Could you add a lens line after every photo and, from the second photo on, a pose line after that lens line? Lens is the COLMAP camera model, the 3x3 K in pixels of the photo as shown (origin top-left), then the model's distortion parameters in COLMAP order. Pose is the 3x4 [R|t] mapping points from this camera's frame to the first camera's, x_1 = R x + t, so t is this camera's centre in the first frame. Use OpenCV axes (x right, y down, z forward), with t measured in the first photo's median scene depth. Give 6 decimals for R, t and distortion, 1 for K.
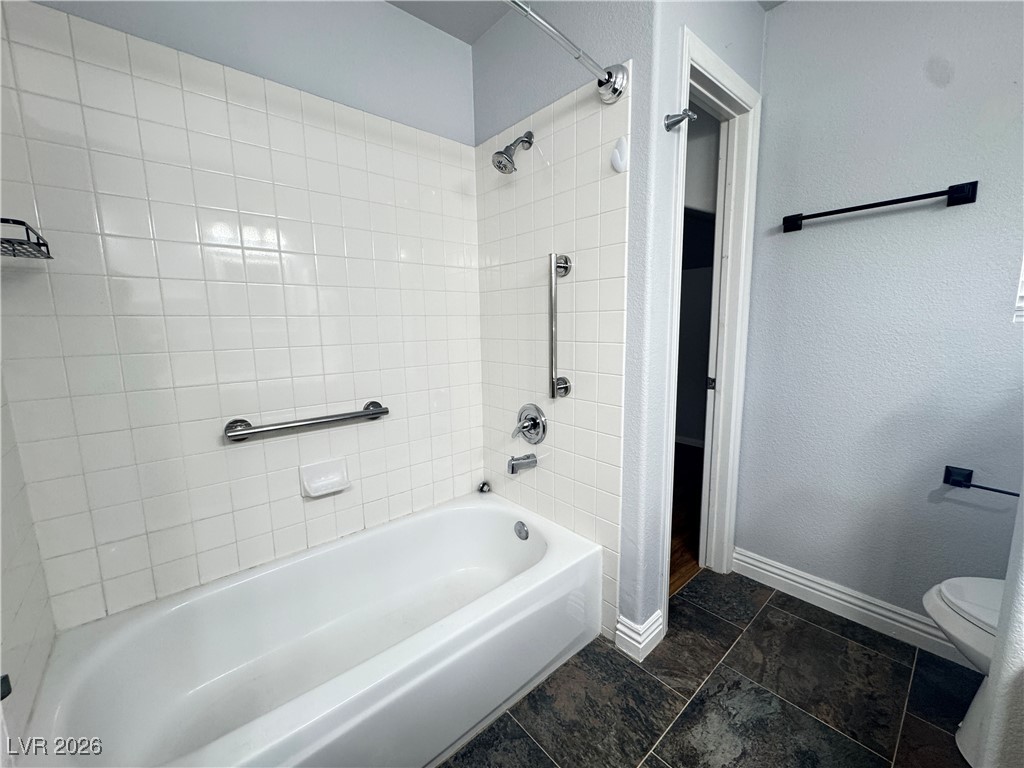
lens RADIAL K [[406.7, 0, 514.5], [0, 406.7, 382.4], [0, 0, 1]] dist [-0.002653, -0.000175]
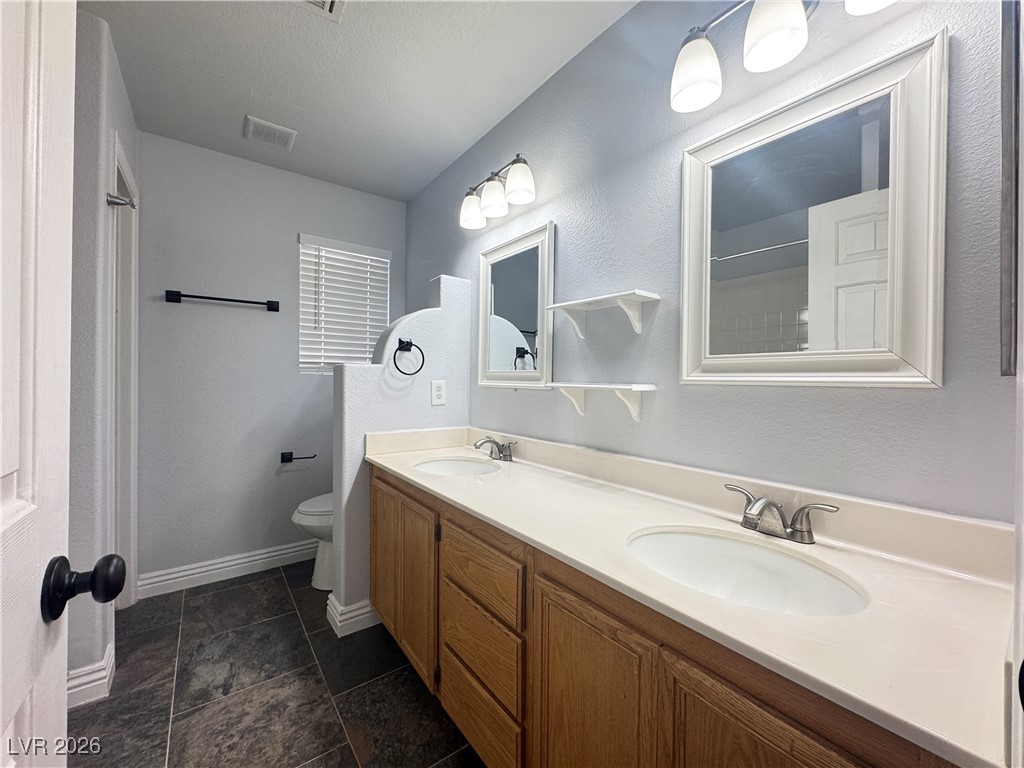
lens RADIAL K [[406.7, 0, 514.2], [0, 406.7, 383.1], [0, 0, 1]] dist [-0.002653, -0.000175]
pose [[0.064759, 0.016405, 0.997766, -0.664641], [0.135922, 0.990401, -0.025106, 0.086011], [-0.988601, 0.137244, 0.061907, -0.170944]]
